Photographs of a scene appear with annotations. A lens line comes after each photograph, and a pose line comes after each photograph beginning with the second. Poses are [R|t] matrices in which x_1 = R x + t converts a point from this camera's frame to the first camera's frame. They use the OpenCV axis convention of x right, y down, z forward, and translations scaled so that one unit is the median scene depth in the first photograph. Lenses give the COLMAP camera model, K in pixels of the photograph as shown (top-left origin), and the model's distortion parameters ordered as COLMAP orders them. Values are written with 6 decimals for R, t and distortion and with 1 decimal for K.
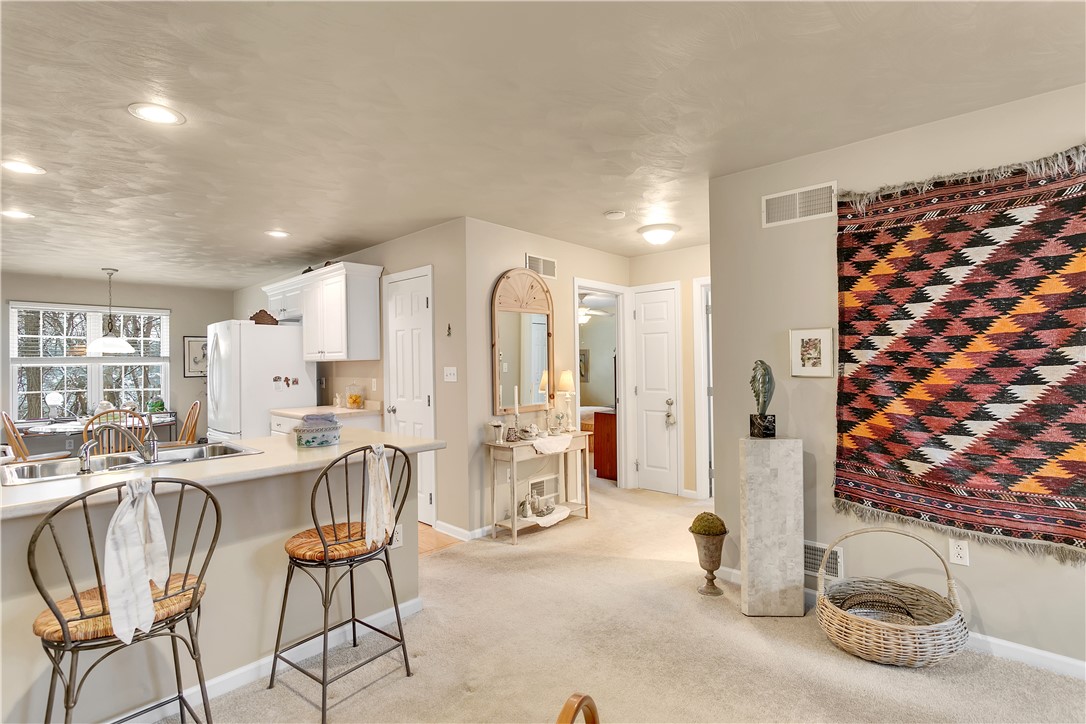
lens RADIAL K [[512.8, 0, 543.7], [0, 512.8, 361.0], [0, 0, 1]] dist [-0.012840, 0.000776]
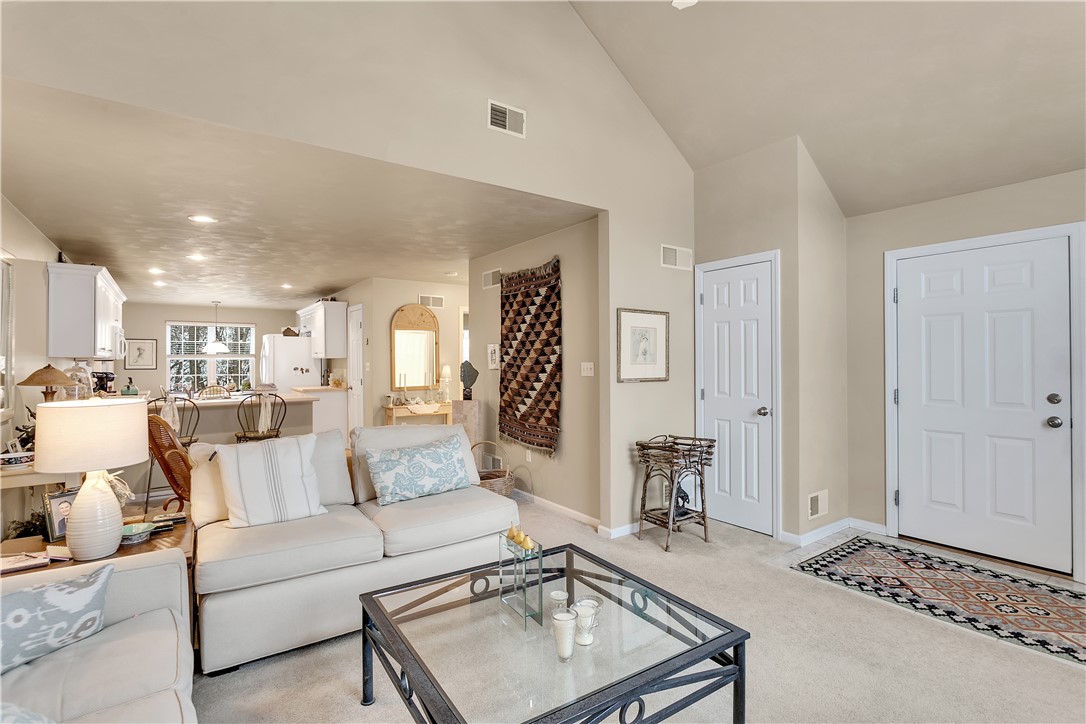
lens RADIAL K [[512.8, 0, 542.2], [0, 512.8, 358.2], [0, 0, 1]] dist [-0.012840, 0.000776]
pose [[0.978100, 0.009296, -0.207928, 1.195514], [-0.009554, 0.999954, -0.000233, -0.012405], [0.207917, 0.002214, 0.978144, -0.914522]]
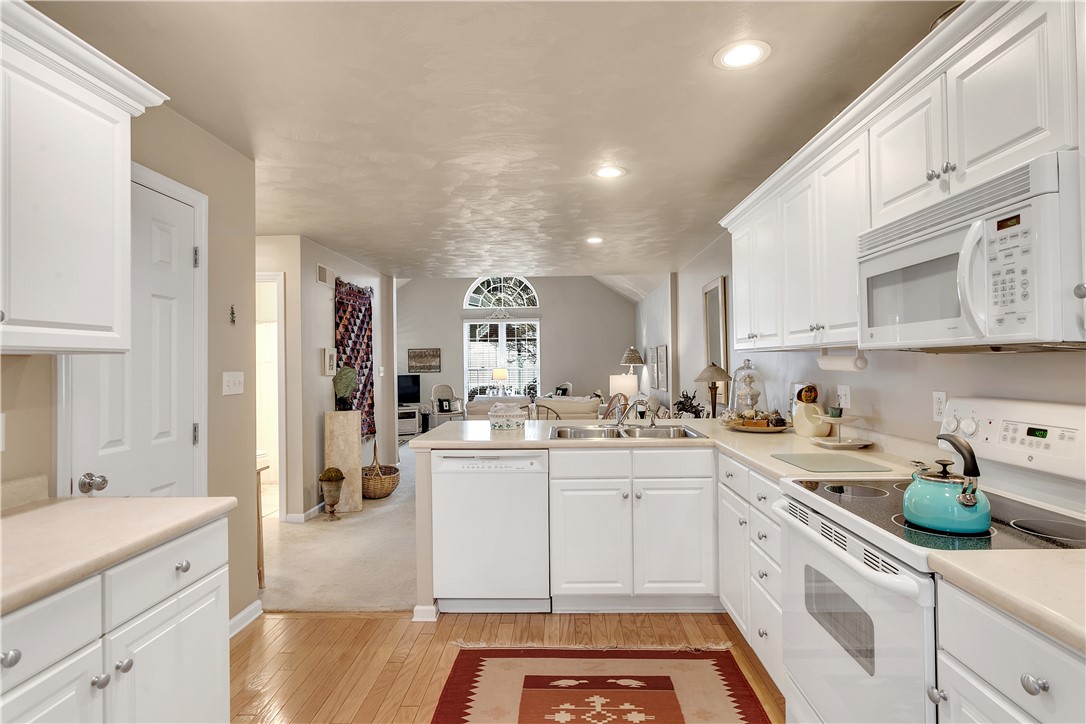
lens RADIAL K [[547.1, 0, 550.3], [0, 547.1, 360.4], [0, 0, 1]] dist [-0.006137, 0.002899]
pose [[-0.653320, 0.027803, 0.756571, -1.520270], [0.024850, 0.999574, -0.015274, 0.027691], [-0.756674, 0.008822, -0.653733, 1.804722]]
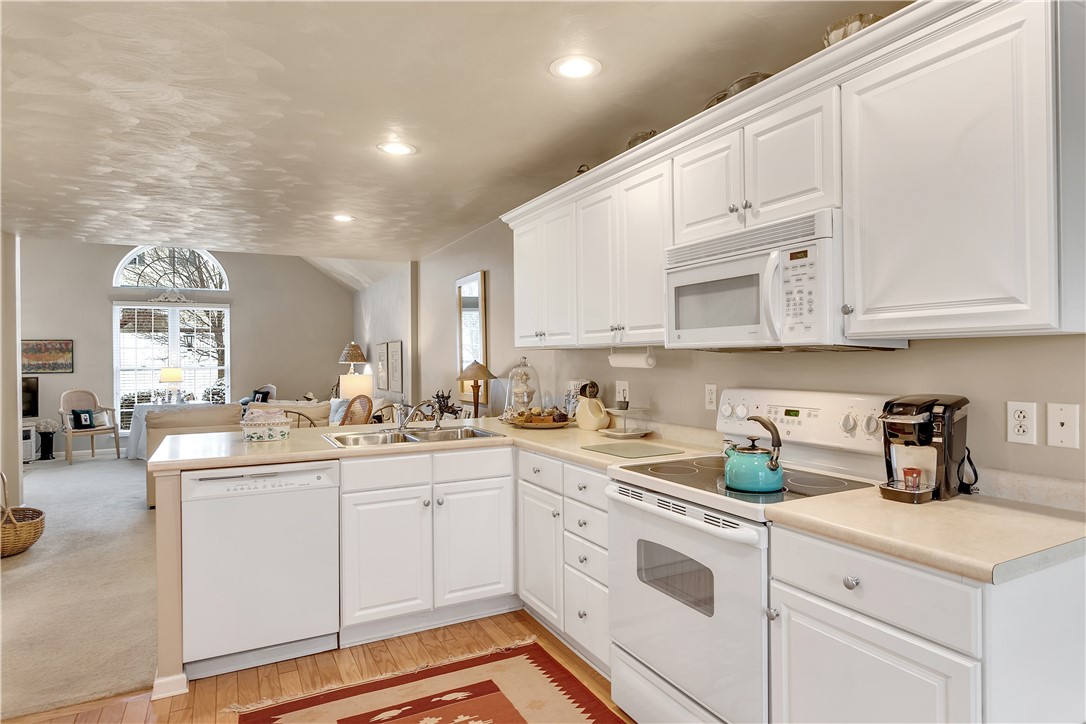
lens RADIAL K [[617.2, 0, 547.0], [0, 617.2, 361.3], [0, 0, 1]] dist [-0.001731, 0.001594]
pose [[-0.938448, 0.022195, 0.344708, -1.387951], [0.024371, 0.999701, 0.001980, 0.025279], [-0.344561, 0.010259, -0.938708, 1.977567]]
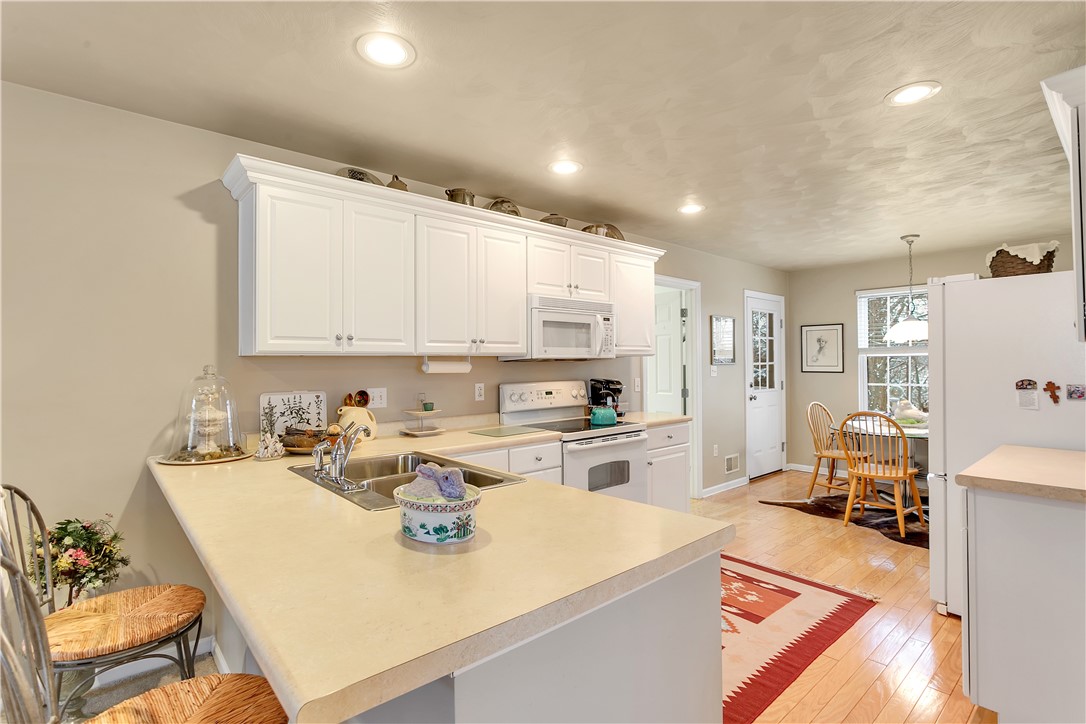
lens RADIAL K [[512.8, 0, 542.5], [0, 512.8, 362.5], [0, 0, 1]] dist [-0.012840, 0.000776]
pose [[-0.129085, 0.014865, -0.991522, 0.049227], [0.009655, 0.999859, 0.013733, 0.004474], [0.991586, -0.007801, -0.129211, 1.165331]]
